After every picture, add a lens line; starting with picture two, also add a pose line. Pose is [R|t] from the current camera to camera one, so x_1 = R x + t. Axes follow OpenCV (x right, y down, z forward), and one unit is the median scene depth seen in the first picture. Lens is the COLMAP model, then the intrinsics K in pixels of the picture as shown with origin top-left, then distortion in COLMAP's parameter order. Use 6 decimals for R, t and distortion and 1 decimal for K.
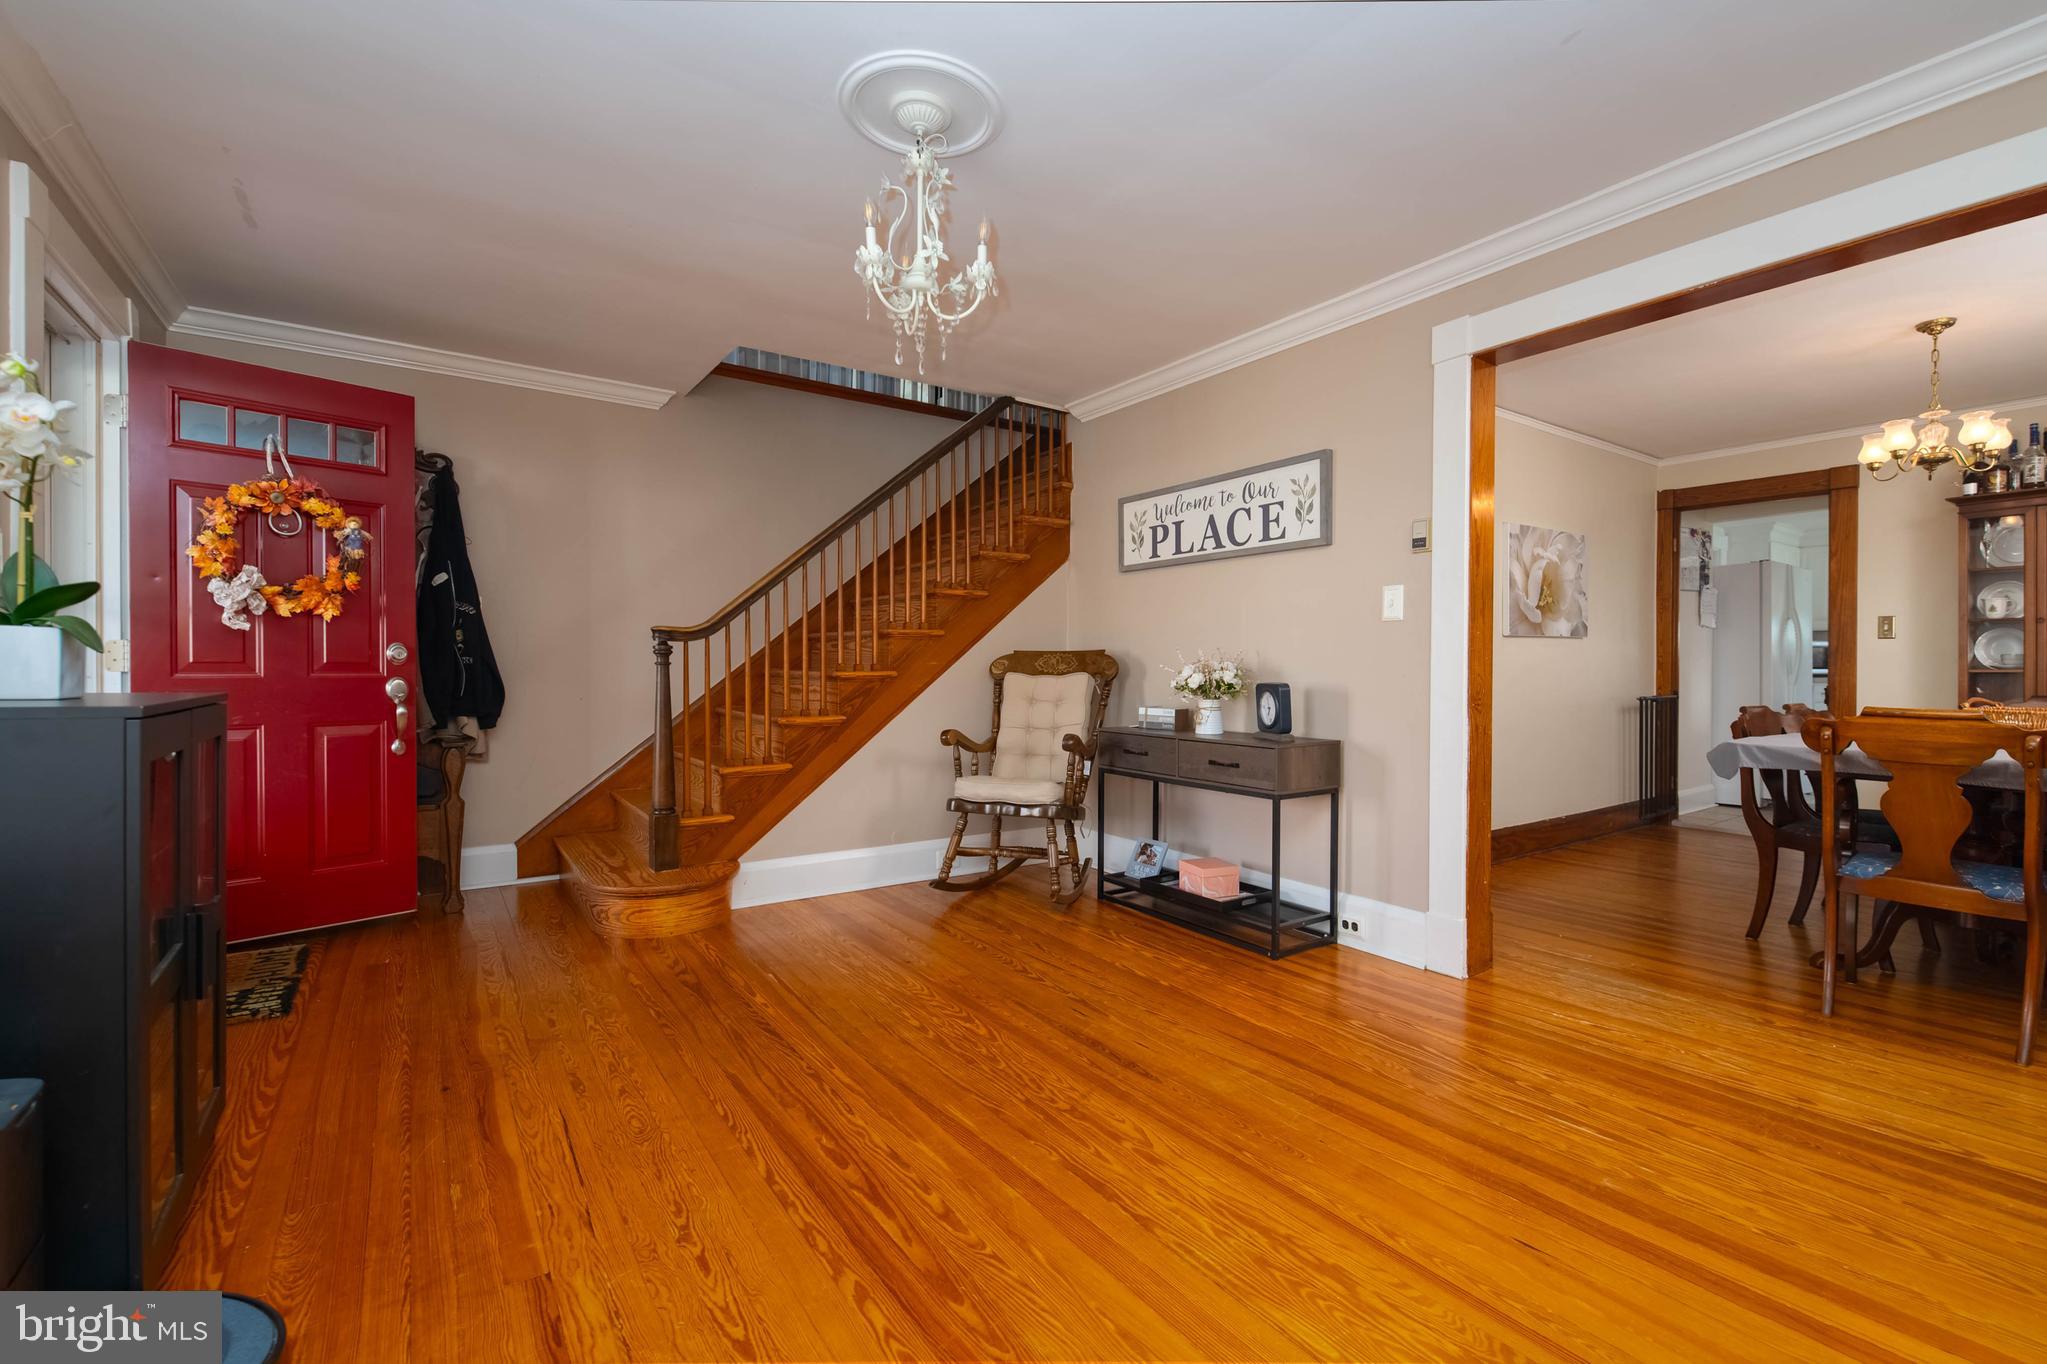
lens RADIAL K [[878.1, 0, 1028.6], [0, 878.1, 675.3], [0, 0, 1]] dist [0.010032, -0.000511]
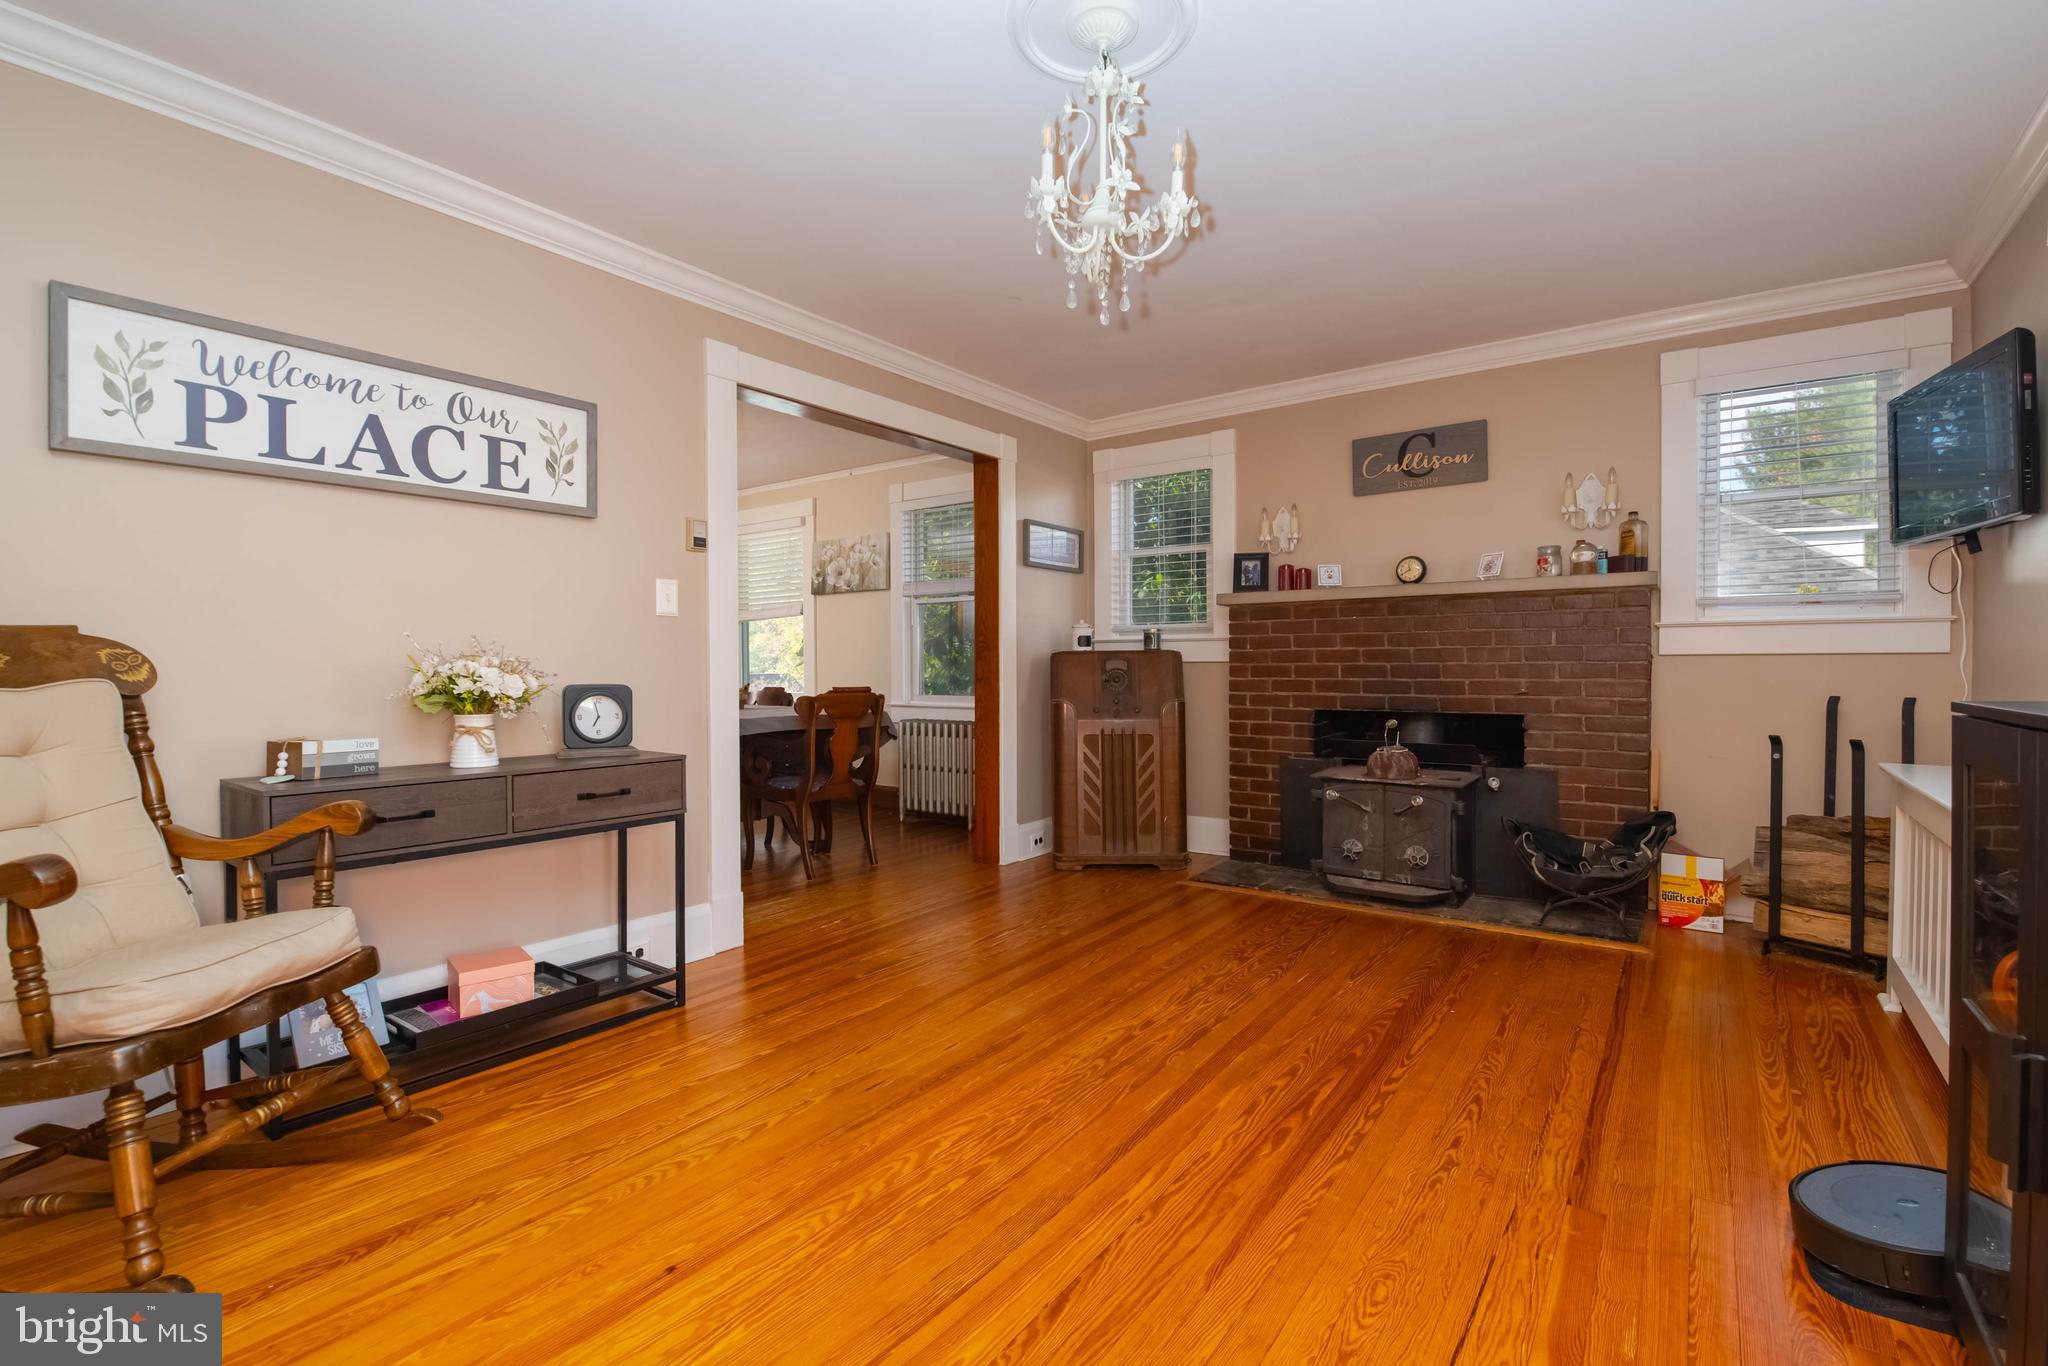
lens RADIAL K [[937.2, 0, 1028.4], [0, 937.2, 676.1], [0, 0, 1]] dist [-0.015552, -0.002256]
pose [[-0.335199, -0.008996, 0.942104, -0.628311], [0.014981, 0.999777, 0.014877, -0.005192], [-0.942028, 0.019101, -0.334990, 0.900767]]
